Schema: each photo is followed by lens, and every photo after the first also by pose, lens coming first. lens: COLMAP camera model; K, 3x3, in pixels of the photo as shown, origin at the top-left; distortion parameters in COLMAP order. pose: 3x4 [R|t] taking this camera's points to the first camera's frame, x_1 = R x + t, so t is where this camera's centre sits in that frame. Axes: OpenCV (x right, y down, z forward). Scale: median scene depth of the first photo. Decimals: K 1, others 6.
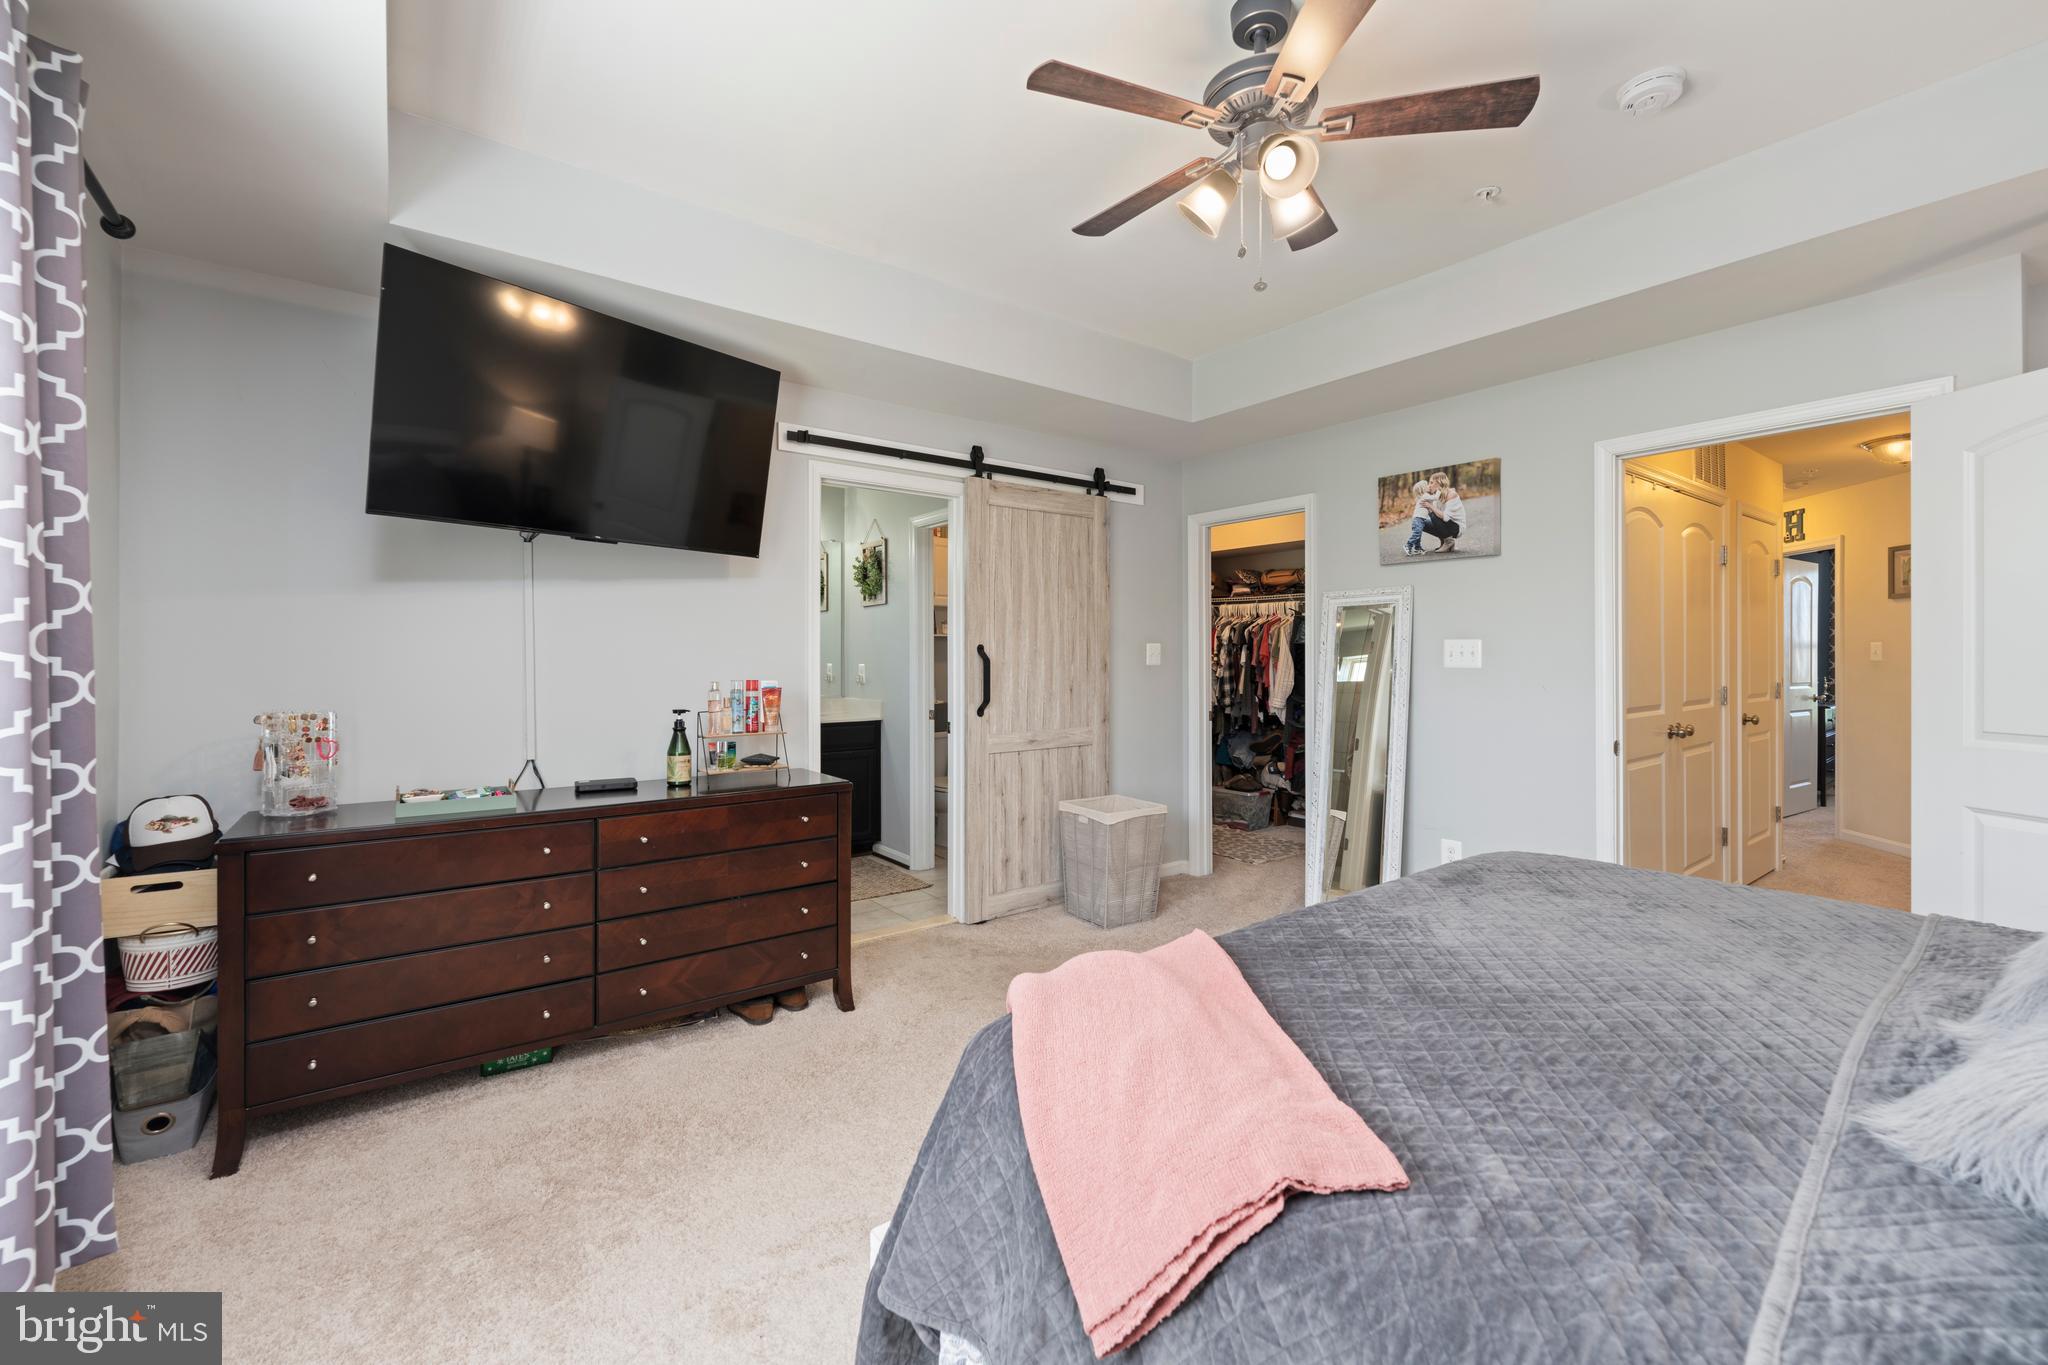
lens RADIAL K [[834.2, 0, 1021.8], [0, 834.2, 676.2], [0, 0, 1]] dist [-0.001309, -0.001316]
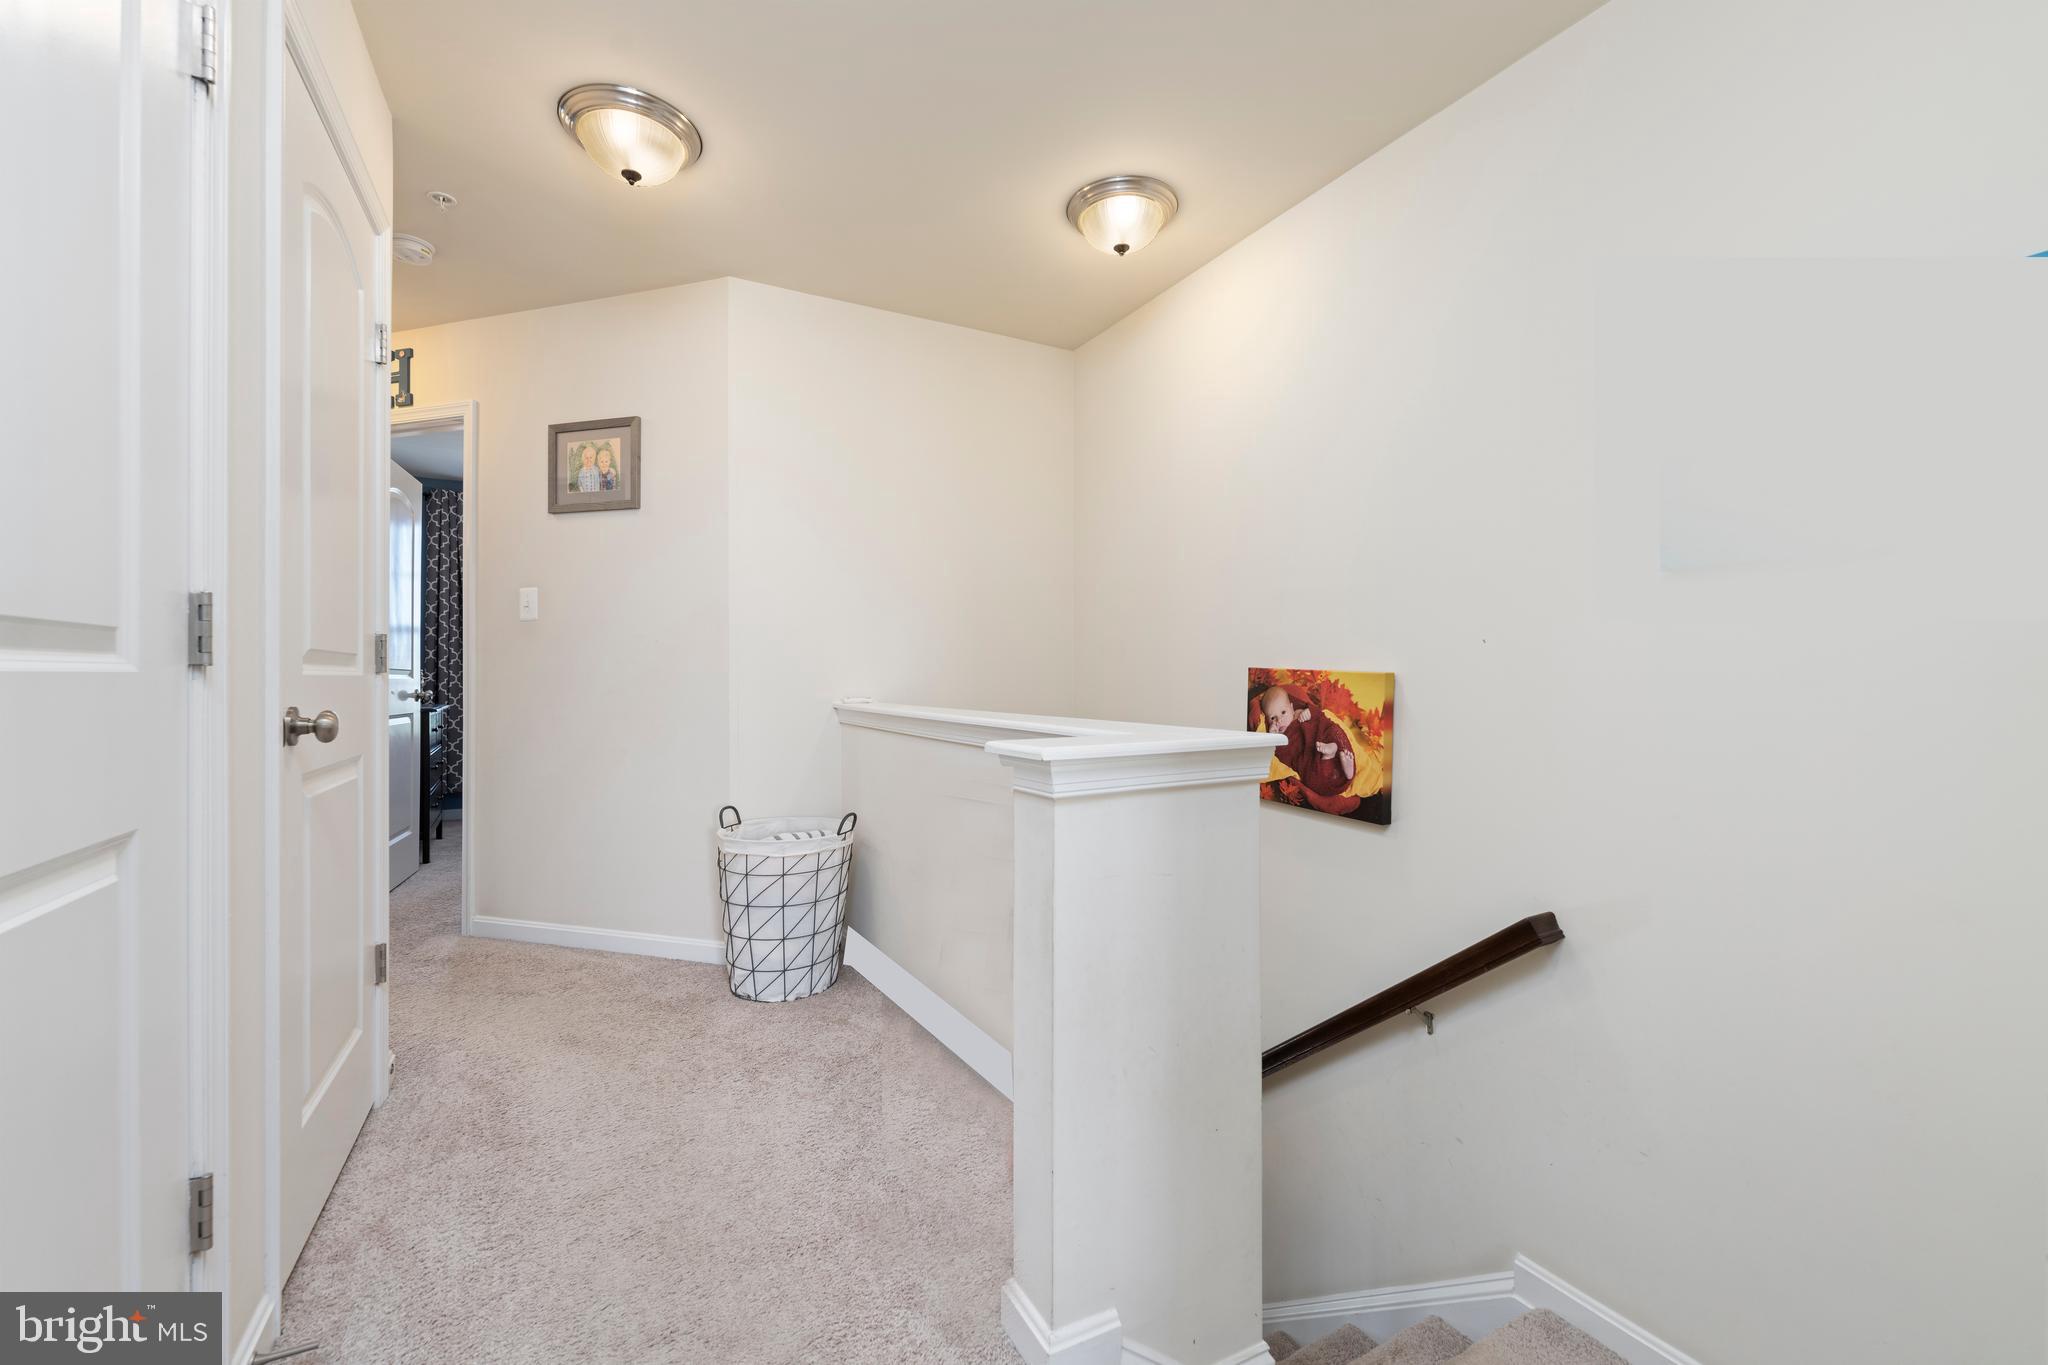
lens RADIAL K [[834.2, 0, 1024.8], [0, 834.2, 686.8], [0, 0, 1]] dist [-0.001309, -0.001316]
pose [[0.148508, 0.006505, 0.988890, 0.503245], [0.004100, 0.999966, -0.007193, 0.033787], [-0.988903, 0.005123, 0.148476, 0.571851]]
